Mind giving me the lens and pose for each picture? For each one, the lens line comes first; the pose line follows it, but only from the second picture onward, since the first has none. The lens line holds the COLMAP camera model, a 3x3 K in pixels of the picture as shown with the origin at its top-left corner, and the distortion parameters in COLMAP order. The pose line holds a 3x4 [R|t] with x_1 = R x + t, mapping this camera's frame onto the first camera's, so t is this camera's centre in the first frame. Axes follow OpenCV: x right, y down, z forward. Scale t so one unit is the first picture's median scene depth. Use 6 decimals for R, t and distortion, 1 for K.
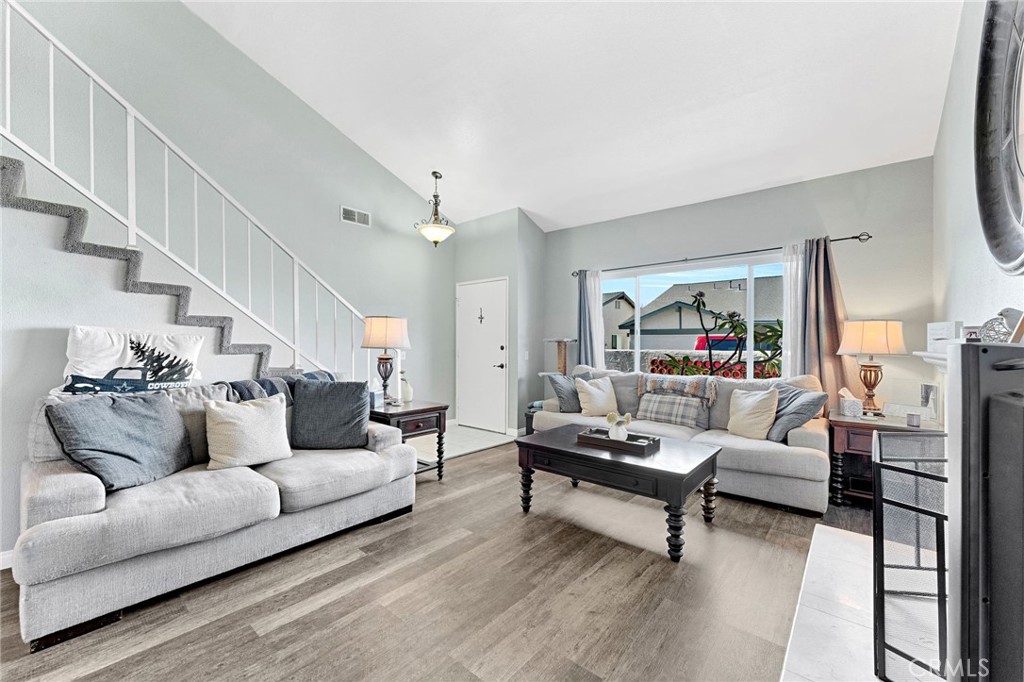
lens RADIAL K [[409.2, 0, 504.4], [0, 409.2, 346.4], [0, 0, 1]] dist [0.000884, 0.000101]
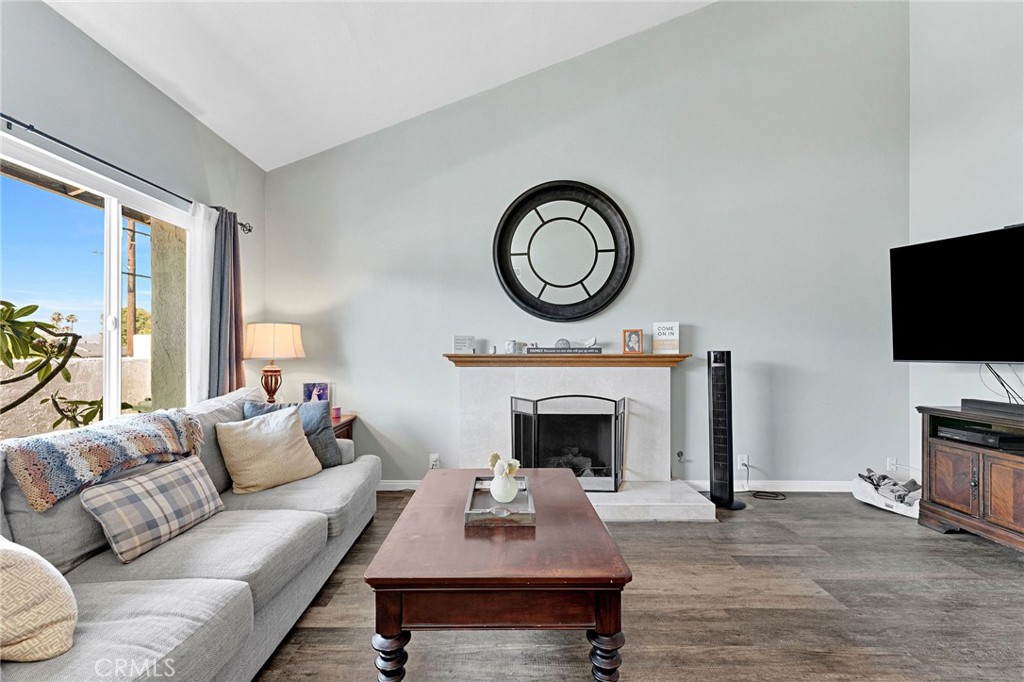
lens RADIAL K [[420.4, 0, 503.1], [0, 420.4, 349.2], [0, 0, 1]] dist [0.000707, 0.000338]
pose [[-0.648209, -0.006555, 0.761434, -0.222343], [-0.002229, 0.999975, 0.006711, -0.011683], [-0.761459, 0.002653, -0.648207, 1.378830]]
